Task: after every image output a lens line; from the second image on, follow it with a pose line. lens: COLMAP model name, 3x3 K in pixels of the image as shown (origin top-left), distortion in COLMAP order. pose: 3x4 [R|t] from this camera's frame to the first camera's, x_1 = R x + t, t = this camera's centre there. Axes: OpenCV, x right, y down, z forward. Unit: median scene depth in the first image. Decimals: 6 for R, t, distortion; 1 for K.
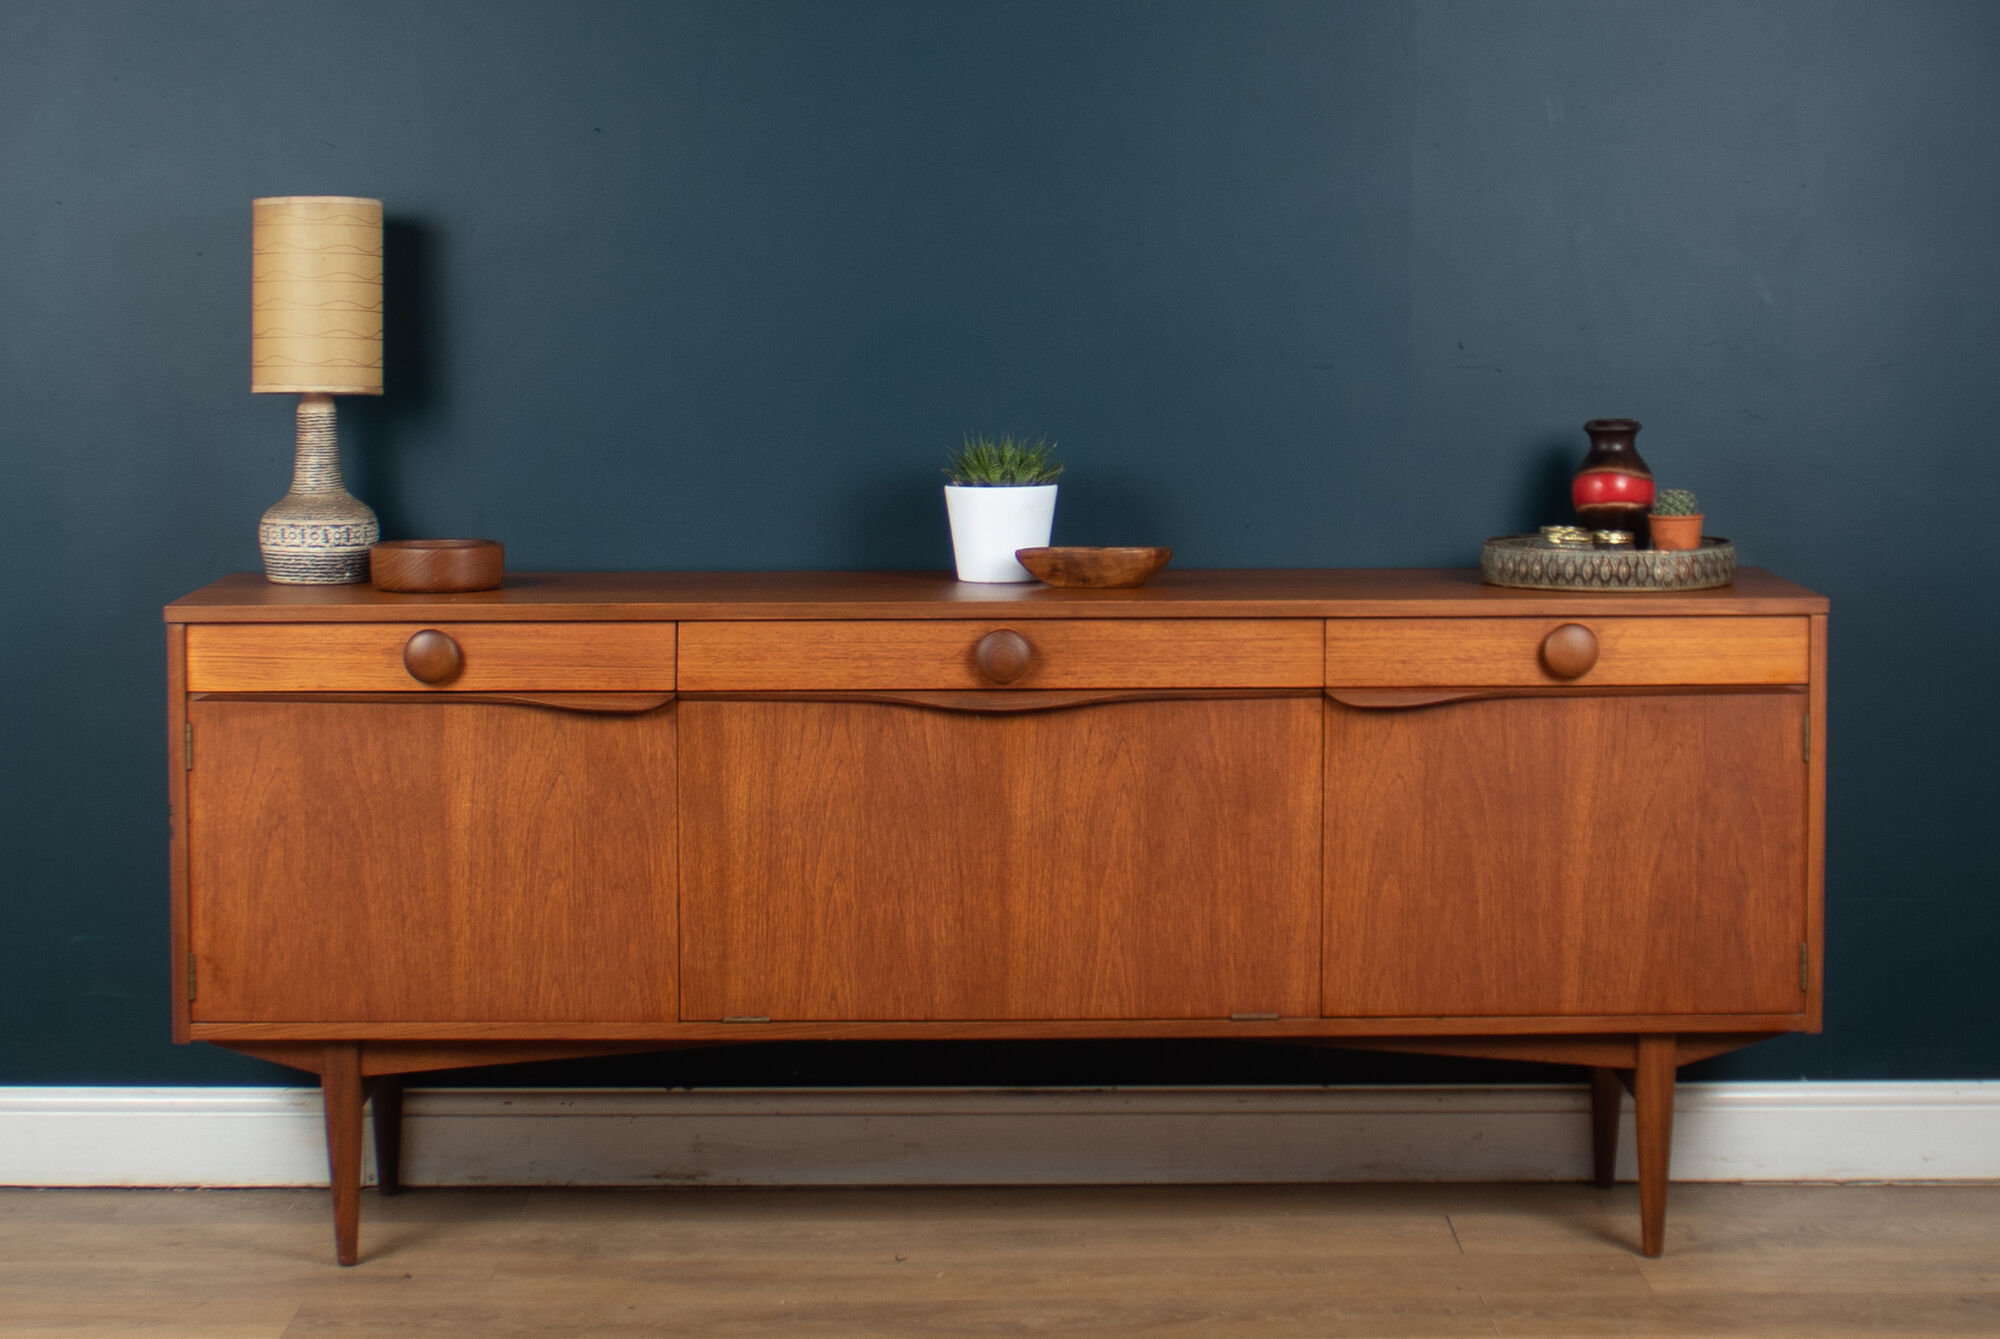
lens RADIAL K [[4181.7, 0, 1072.3], [0, 4181.7, 605.3], [0, 0, 1]] dist [-0.087633, 0.000000]
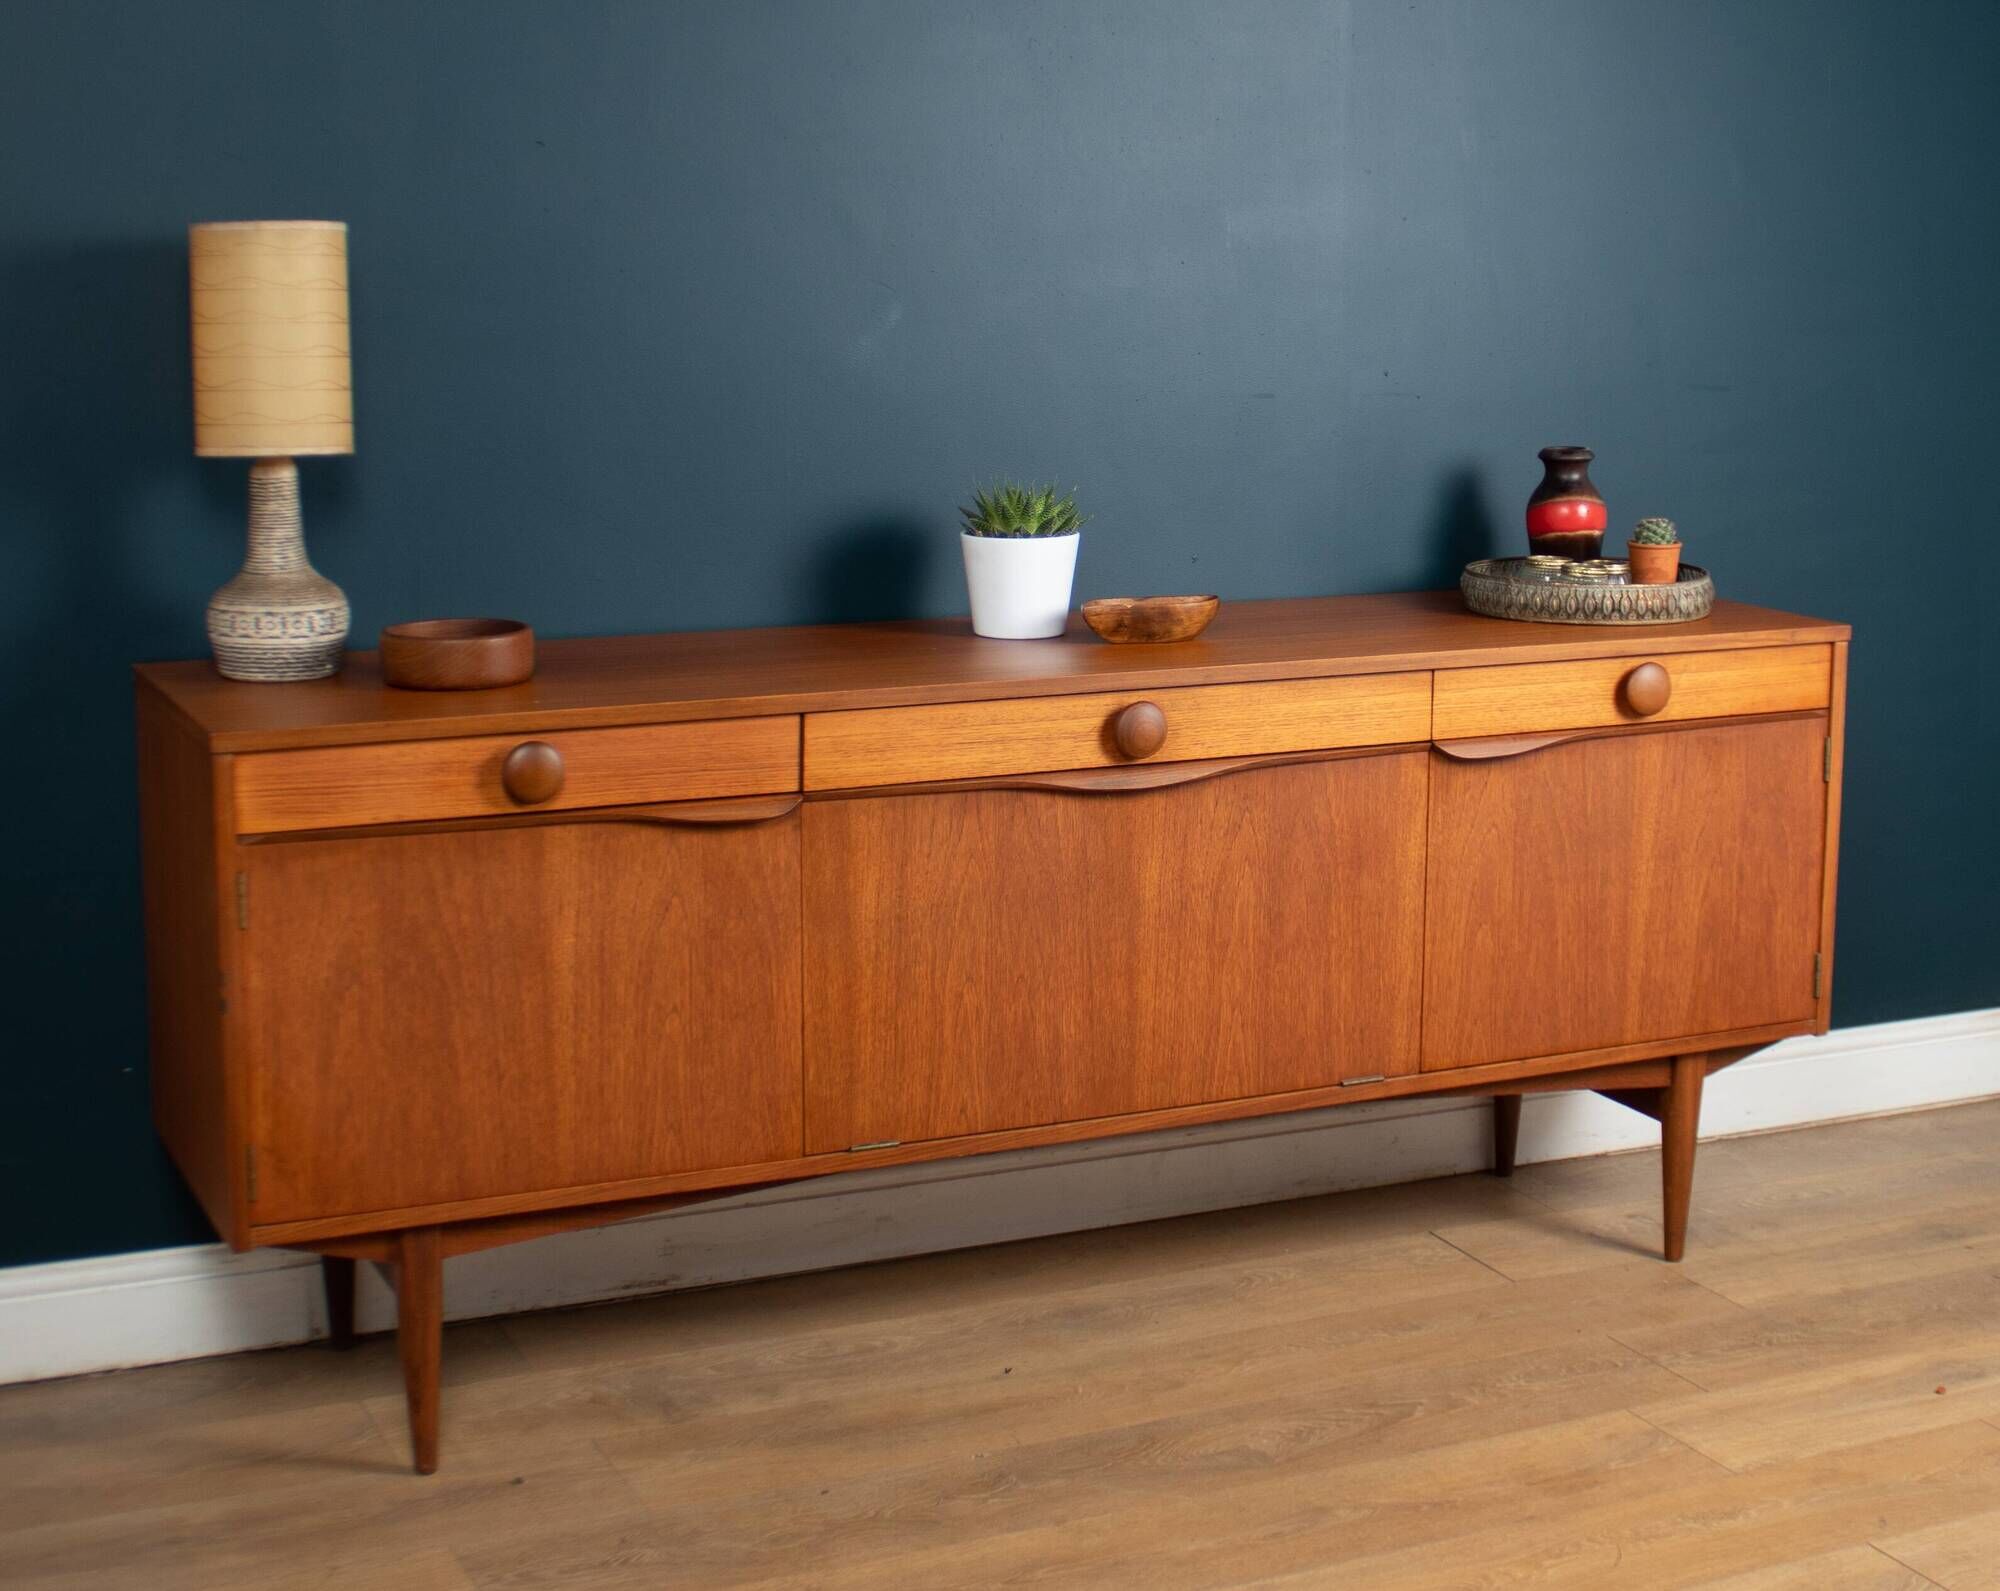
lens RADIAL K [[3052.5, 0, 1154.4], [0, 3052.5, 717.8], [0, 0, 1]] dist [-0.104271, 0.000000]
pose [[0.908056, -0.058904, 0.414687, -0.290684], [0.024587, 0.995851, 0.087616, -0.049165], [-0.418127, -0.069365, 0.905736, 0.385174]]
